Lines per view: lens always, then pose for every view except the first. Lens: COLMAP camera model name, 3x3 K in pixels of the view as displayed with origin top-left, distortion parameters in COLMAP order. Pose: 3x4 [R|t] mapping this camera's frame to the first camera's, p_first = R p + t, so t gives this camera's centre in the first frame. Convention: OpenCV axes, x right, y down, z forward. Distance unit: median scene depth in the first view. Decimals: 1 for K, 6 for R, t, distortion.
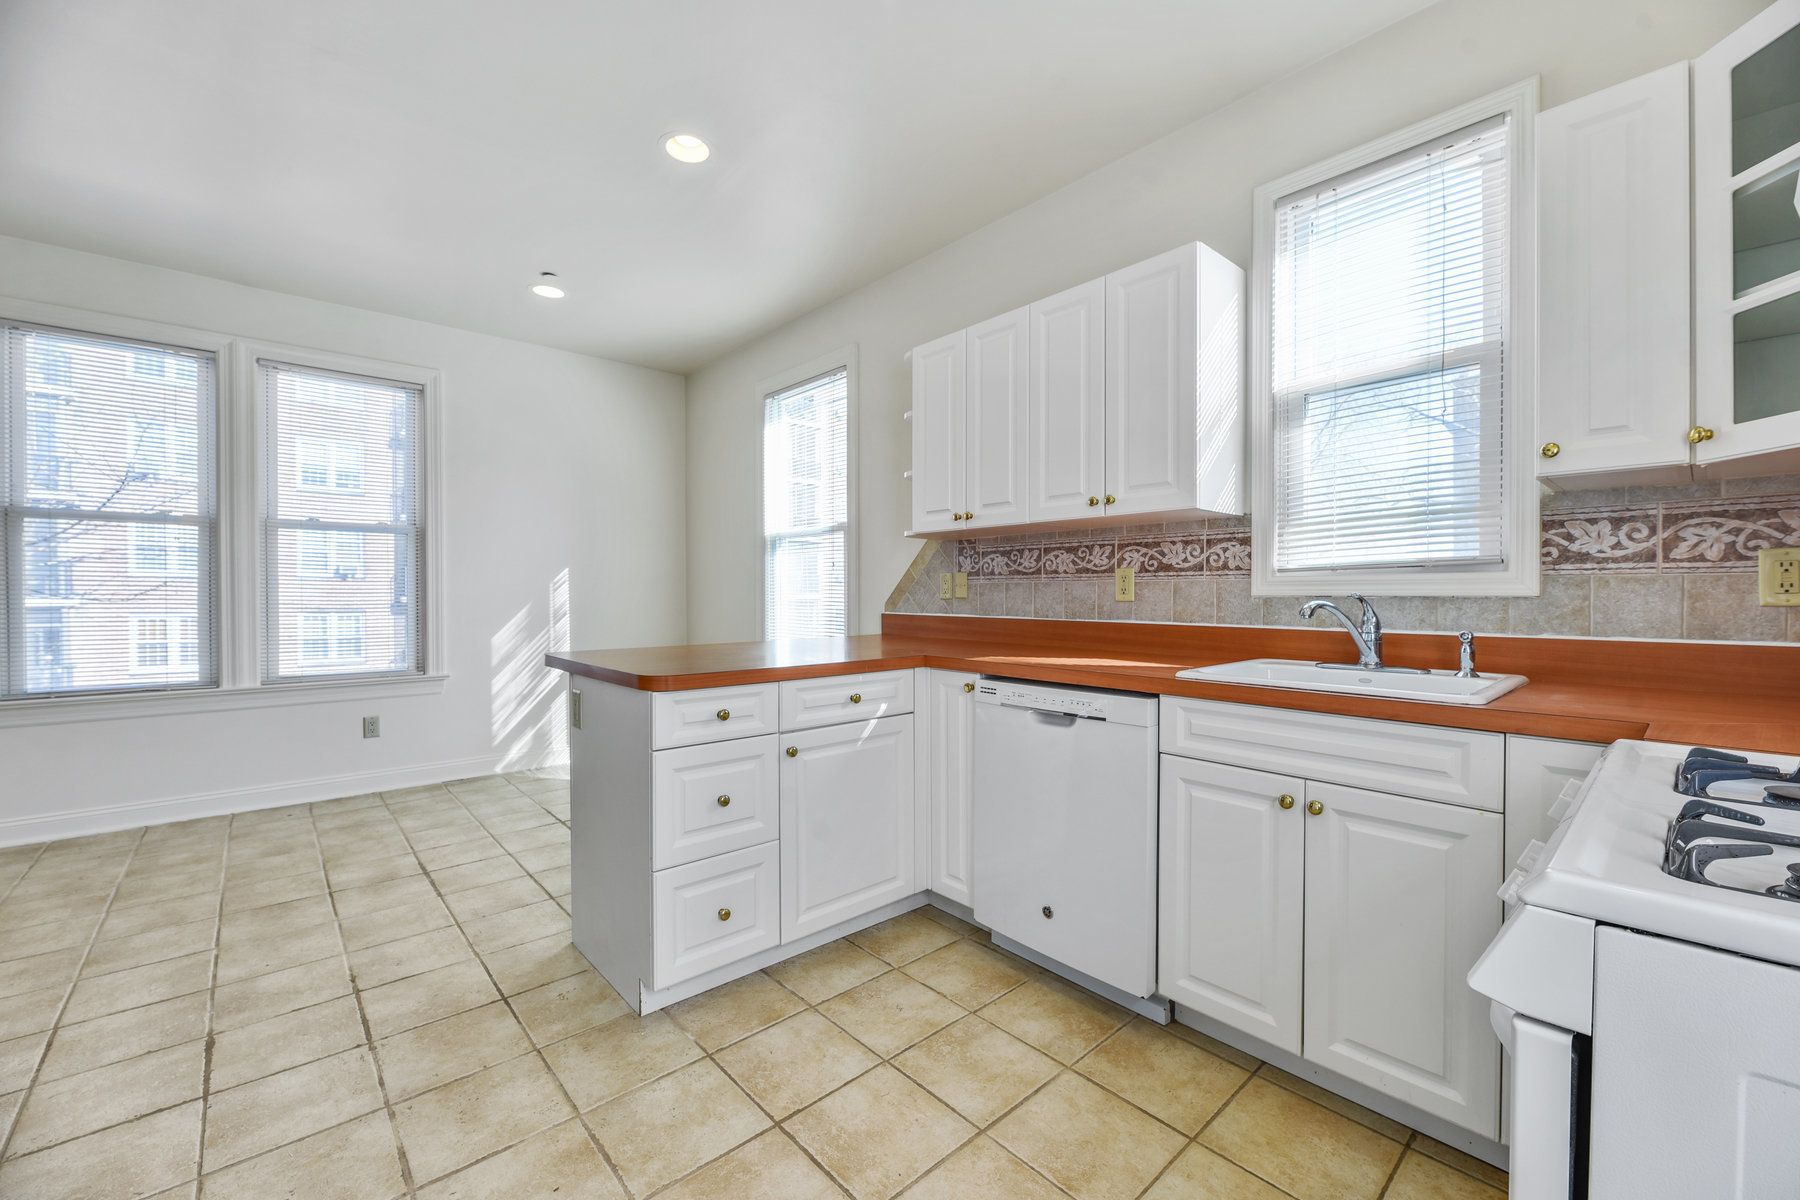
lens RADIAL K [[723.9, 0, 900.0], [0, 723.9, 600.0], [0, 0, 1]] dist [-0.004676, -0.000441]
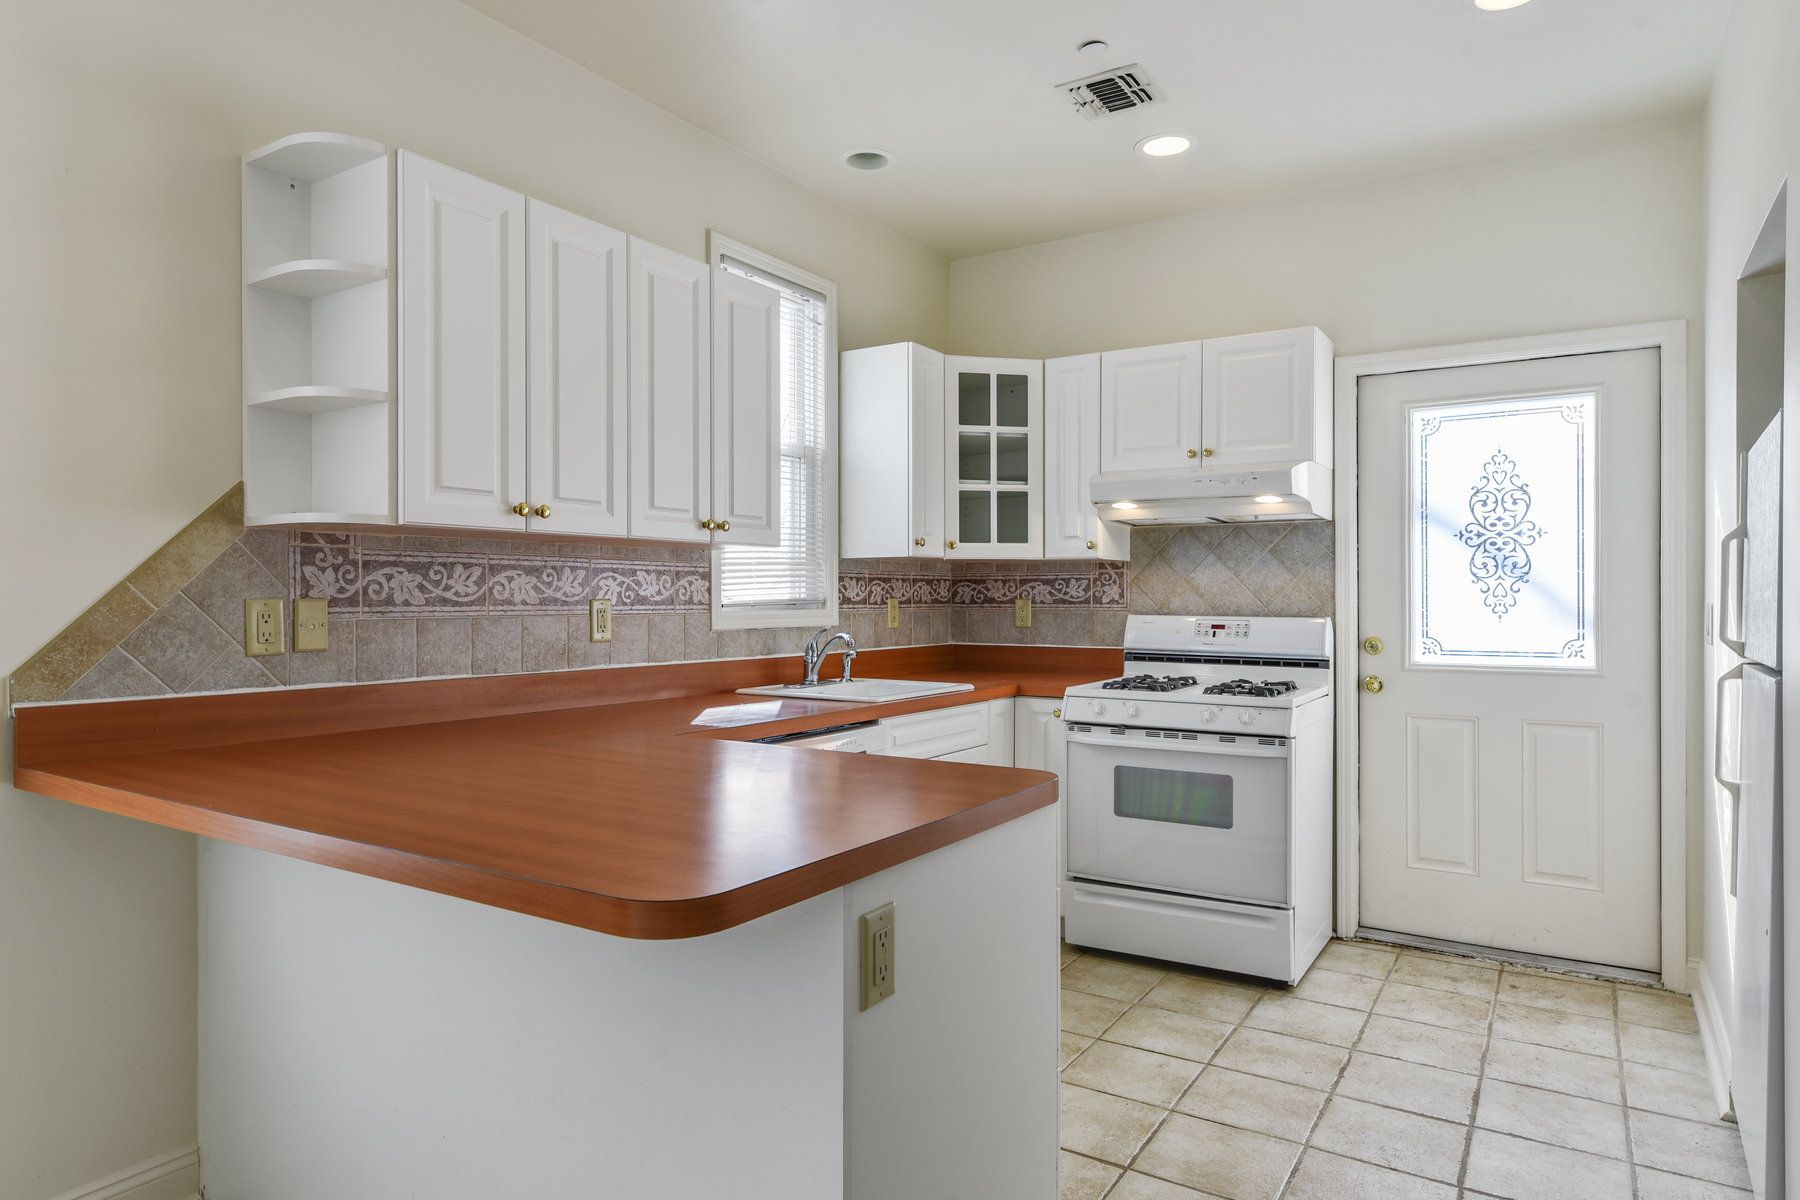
lens RADIAL K [[1066.3, 0, 900.0], [0, 1066.3, 600.0], [0, 0, 1]] dist [0.003493, 0.002190]
pose [[-0.271279, 0.000090, 0.962501, -0.843673], [0.010582, 0.999940, 0.002889, -0.040963], [-0.962442, 0.010969, -0.271264, 0.946370]]
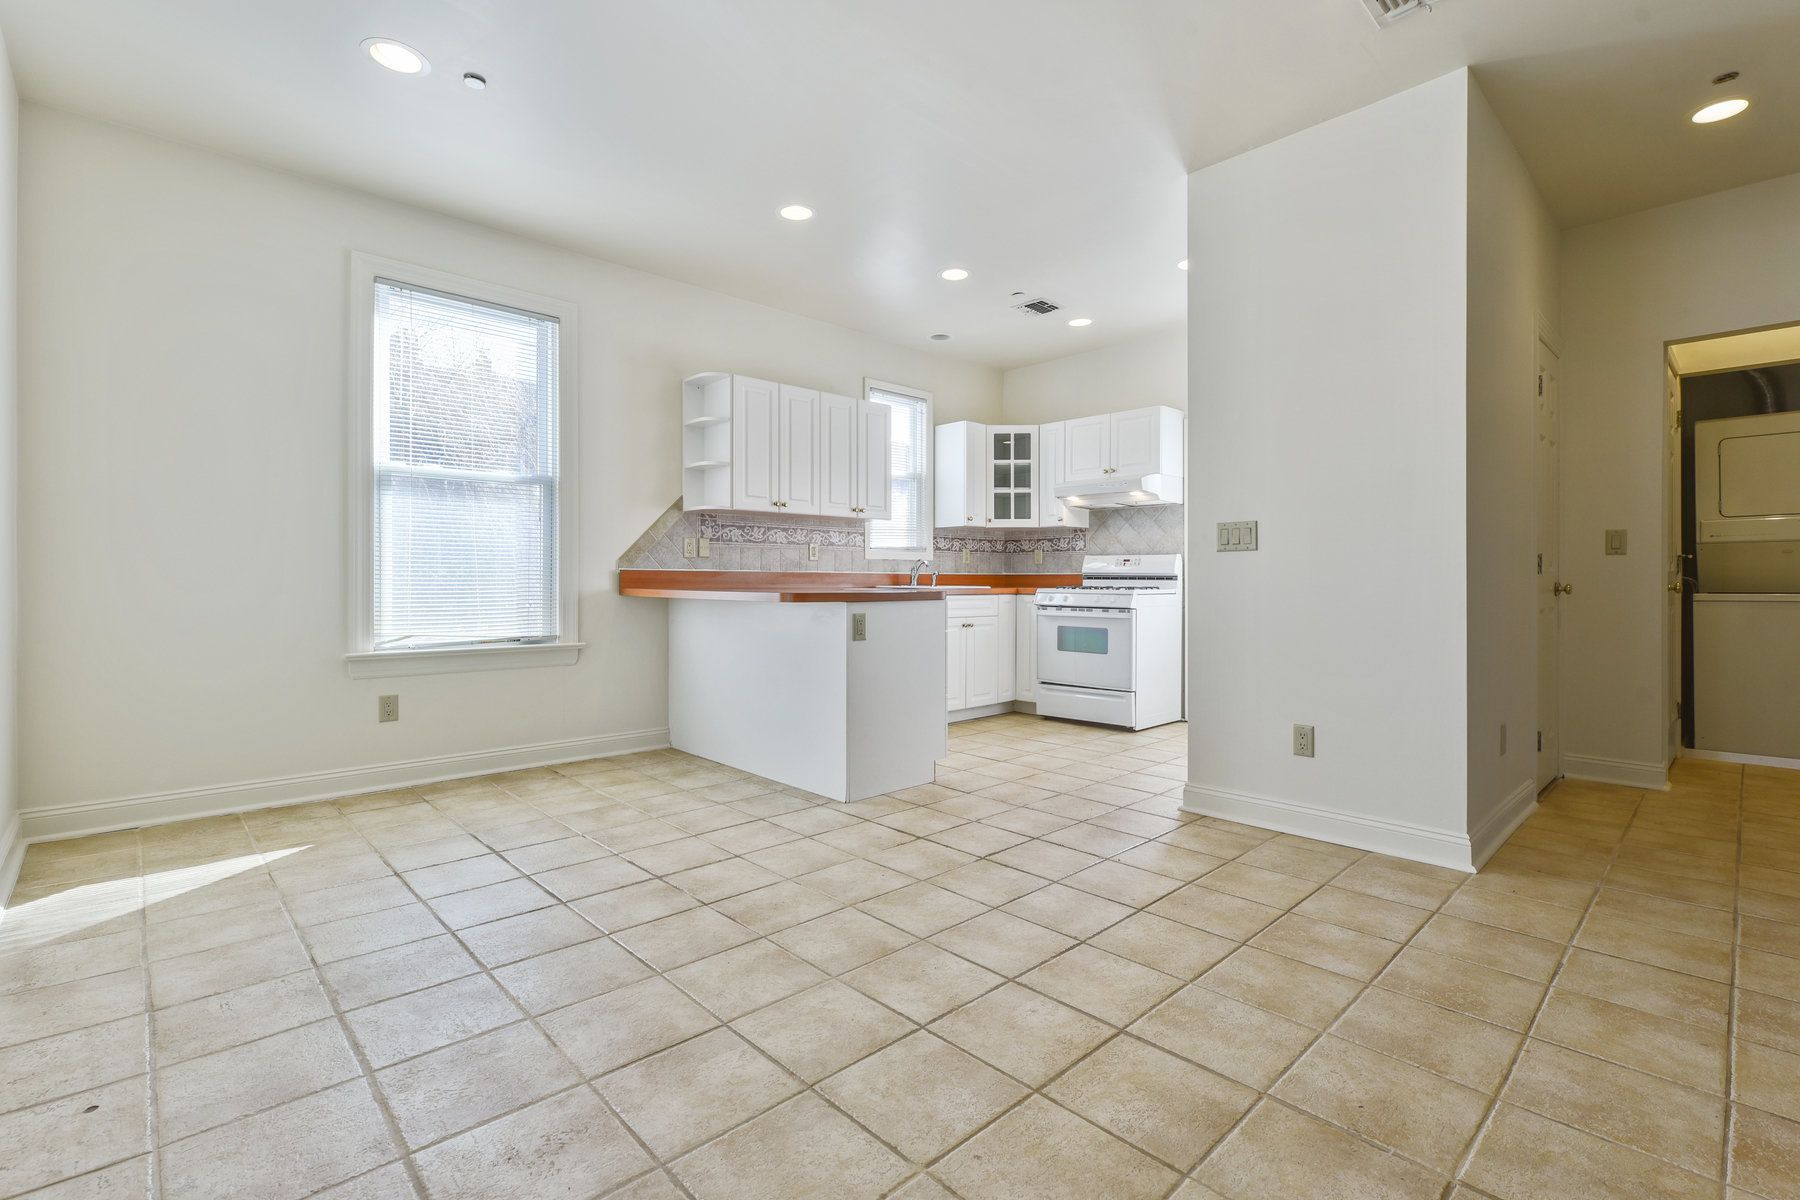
lens RADIAL K [[811.7, 0, 899.8], [0, 811.7, 583.9], [0, 0, 1]] dist [-0.000514, -0.000328]
pose [[-0.033121, -0.004278, 0.999442, -1.665793], [0.008674, 0.999952, 0.004568, 0.050148], [-0.999414, 0.008821, -0.033082, 0.802585]]
